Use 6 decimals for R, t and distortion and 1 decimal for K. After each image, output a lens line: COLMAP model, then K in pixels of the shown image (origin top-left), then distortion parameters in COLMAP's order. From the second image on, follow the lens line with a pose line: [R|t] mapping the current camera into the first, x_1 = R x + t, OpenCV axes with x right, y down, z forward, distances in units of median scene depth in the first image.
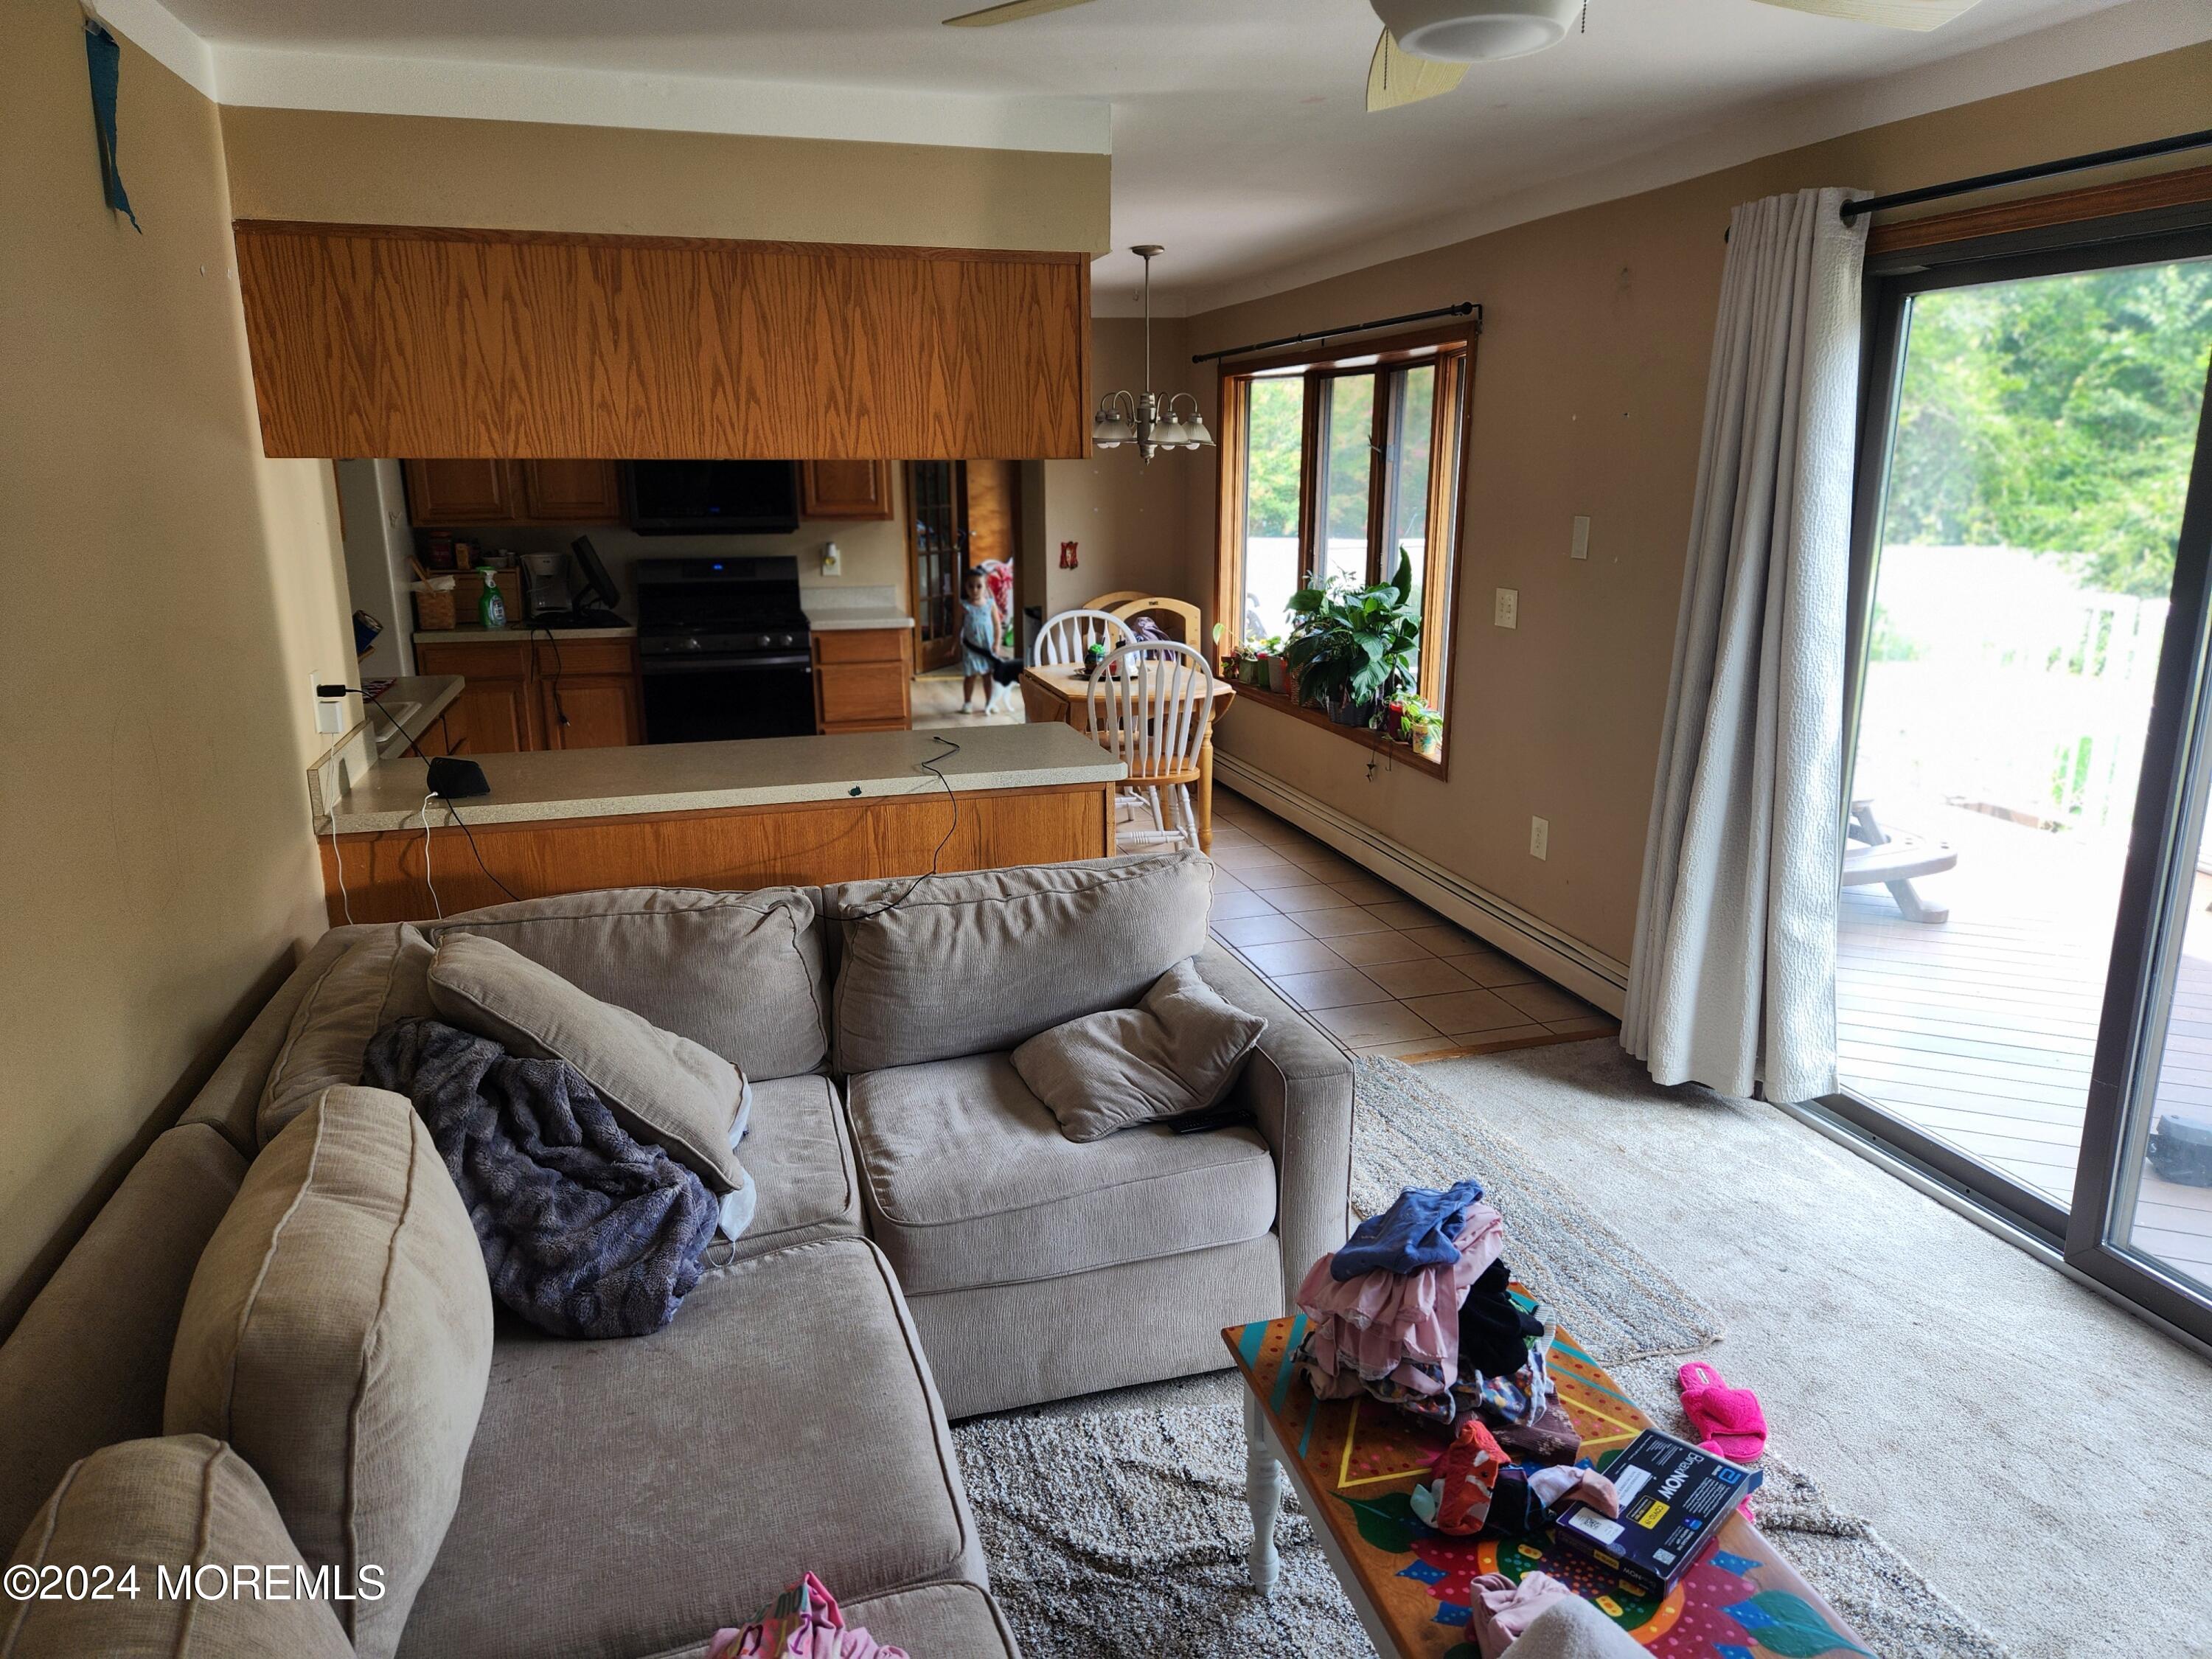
lens RADIAL K [[1480.6, 0, 1101.5], [0, 1480.6, 802.5], [0, 0, 1]] dist [0.053562, -0.000098]
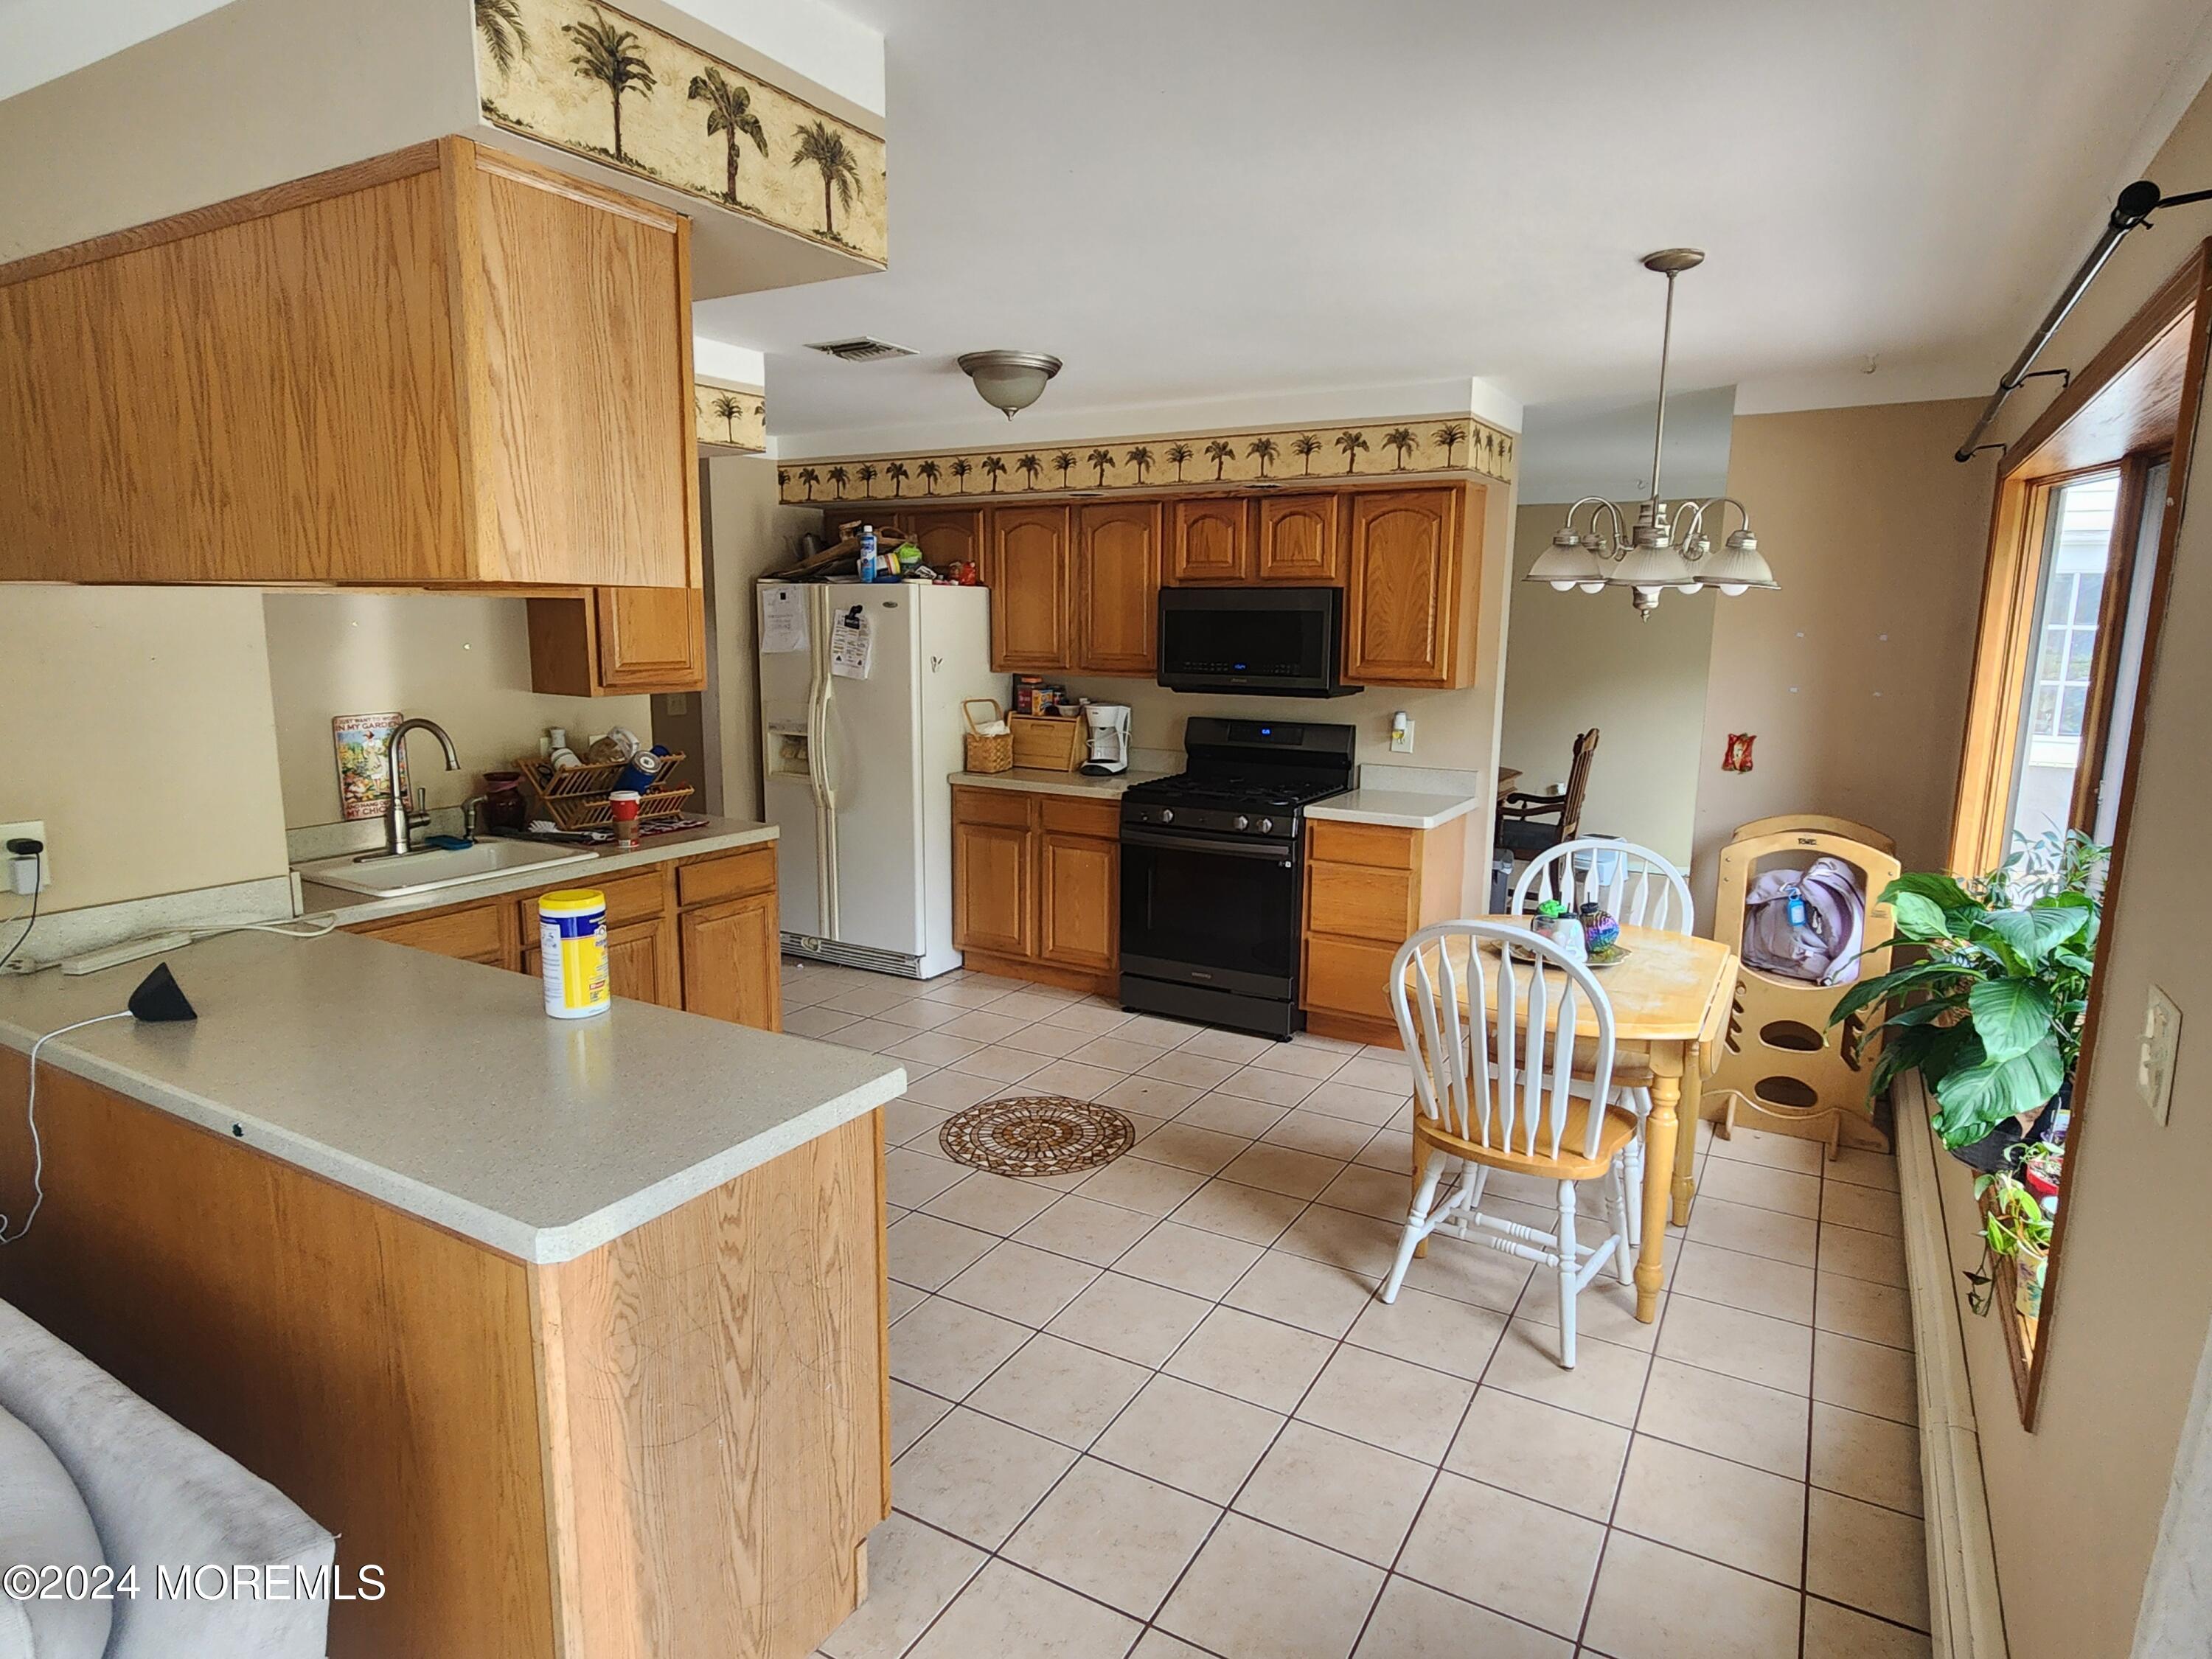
lens RADIAL K [[1245.1, 0, 1106.0], [0, 1245.1, 829.5], [0, 0, 1]] dist [0.004132, 0.000908]
pose [[0.694969, 0.133125, -0.706609, 0.252773], [-0.176265, 0.984269, 0.012076, -0.116926], [0.697100, 0.116158, 0.707501, 0.525430]]
